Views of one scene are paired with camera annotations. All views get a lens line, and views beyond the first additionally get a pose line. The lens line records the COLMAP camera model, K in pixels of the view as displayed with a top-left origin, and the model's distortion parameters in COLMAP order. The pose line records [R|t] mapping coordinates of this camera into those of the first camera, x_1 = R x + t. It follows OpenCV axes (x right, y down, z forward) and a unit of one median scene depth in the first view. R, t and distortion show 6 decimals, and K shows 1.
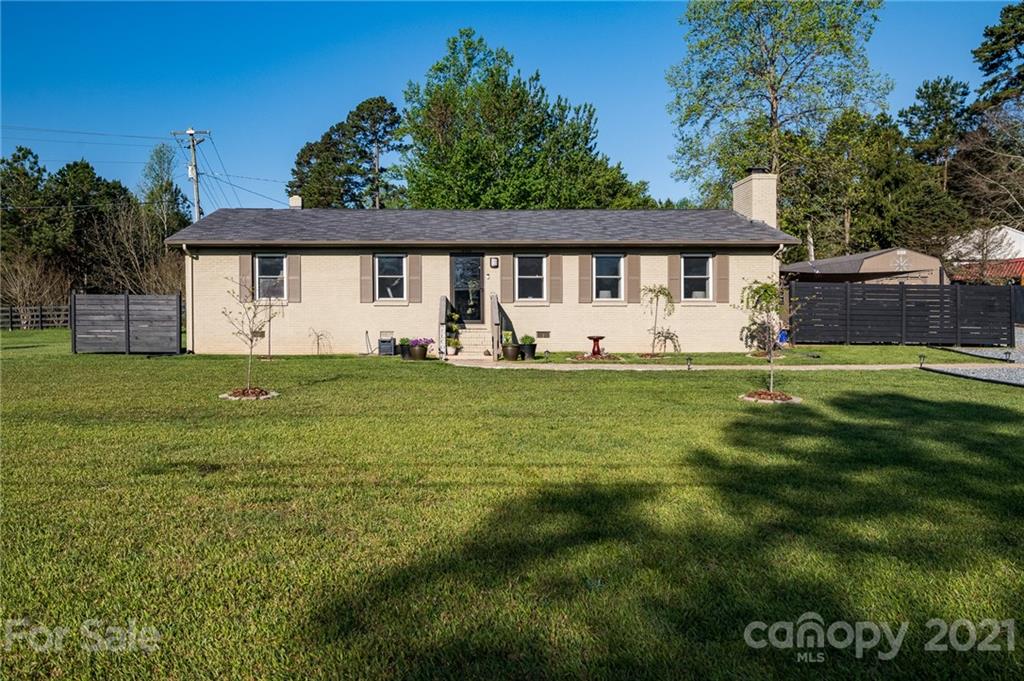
lens RADIAL K [[674.2, 0, 511.5], [0, 674.2, 341.2], [0, 0, 1]] dist [-0.002438, -0.006808]
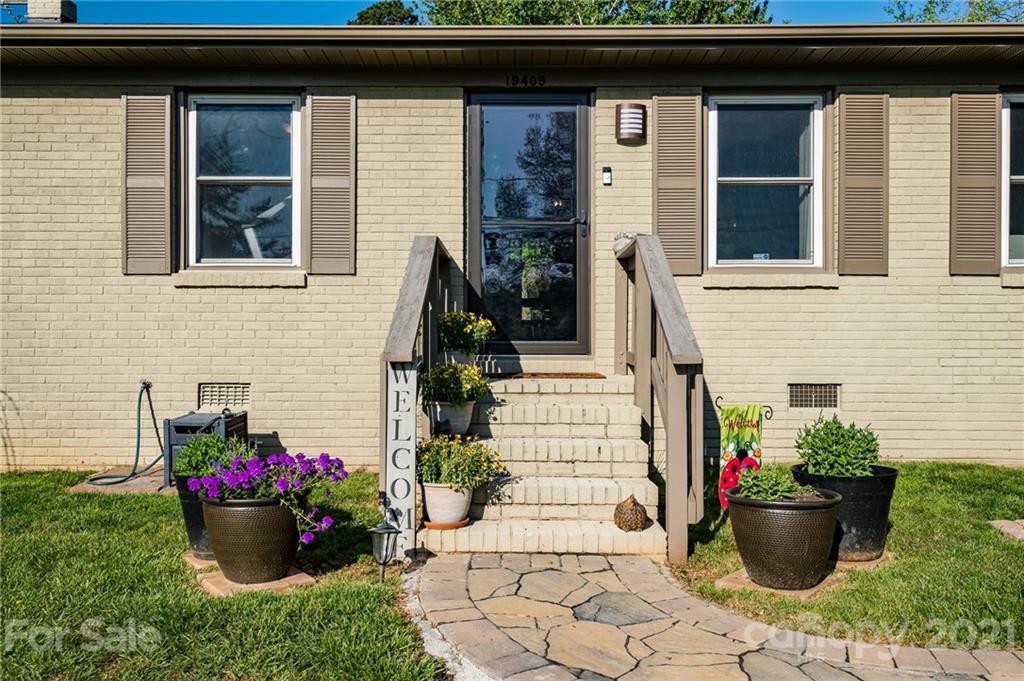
lens RADIAL K [[883.7, 0, 511.6], [0, 883.7, 341.9], [0, 0, 1]] dist [-0.001146, -0.000606]
pose [[0.996975, 0.001777, -0.077698, -0.045244], [-0.003462, 0.999762, -0.021561, -0.023444], [0.077641, 0.021765, 0.996744, 0.659117]]
